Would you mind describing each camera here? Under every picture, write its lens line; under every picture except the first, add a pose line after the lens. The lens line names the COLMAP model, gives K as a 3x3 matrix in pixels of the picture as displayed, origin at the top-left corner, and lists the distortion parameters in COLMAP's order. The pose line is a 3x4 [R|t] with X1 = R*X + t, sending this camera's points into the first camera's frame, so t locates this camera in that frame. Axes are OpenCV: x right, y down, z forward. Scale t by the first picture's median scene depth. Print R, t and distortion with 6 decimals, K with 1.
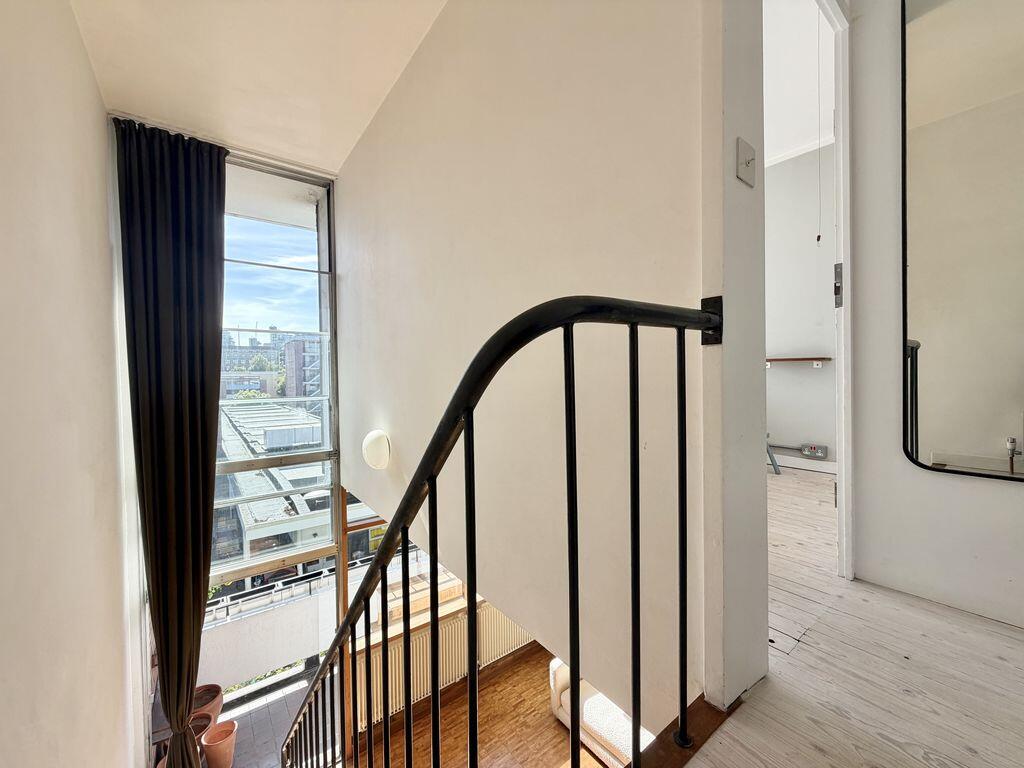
lens RADIAL K [[404.8, 0, 501.9], [0, 404.8, 379.7], [0, 0, 1]] dist [-0.001638, 0.000362]
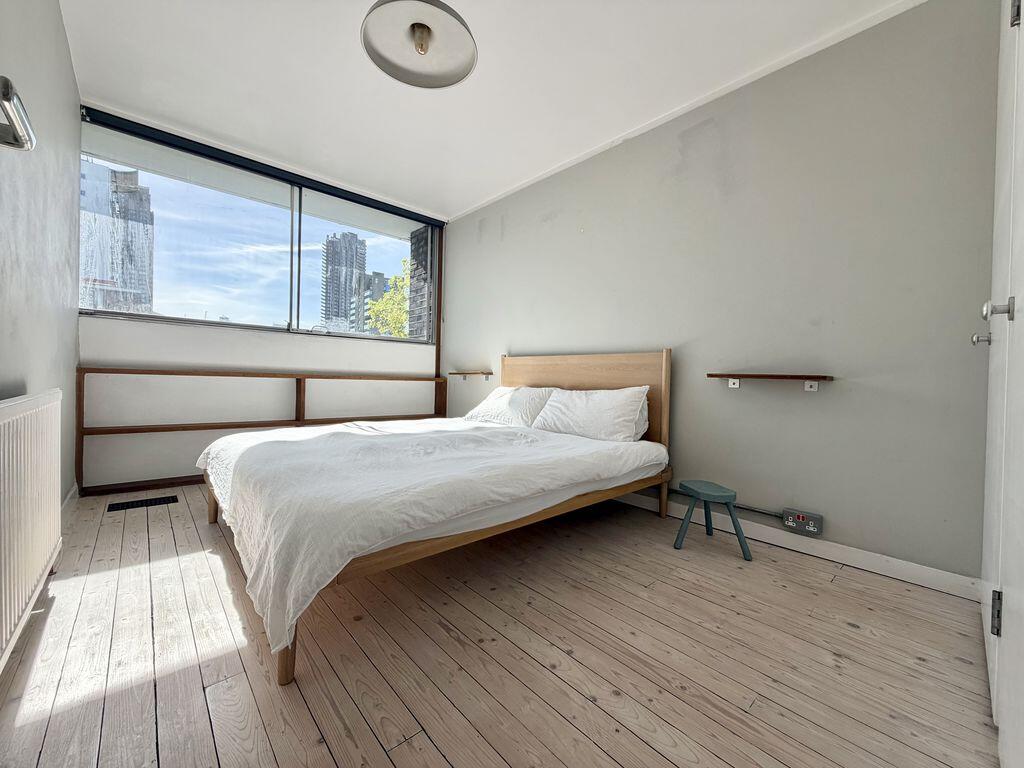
lens RADIAL K [[404.8, 0, 522.0], [0, 404.8, 384.6], [0, 0, 1]] dist [-0.001638, 0.000362]
pose [[0.994334, 0.032627, 0.101167, 0.257558], [-0.032799, 0.999462, 0.000039, -0.024876], [-0.101111, -0.003357, 0.994870, 0.405266]]
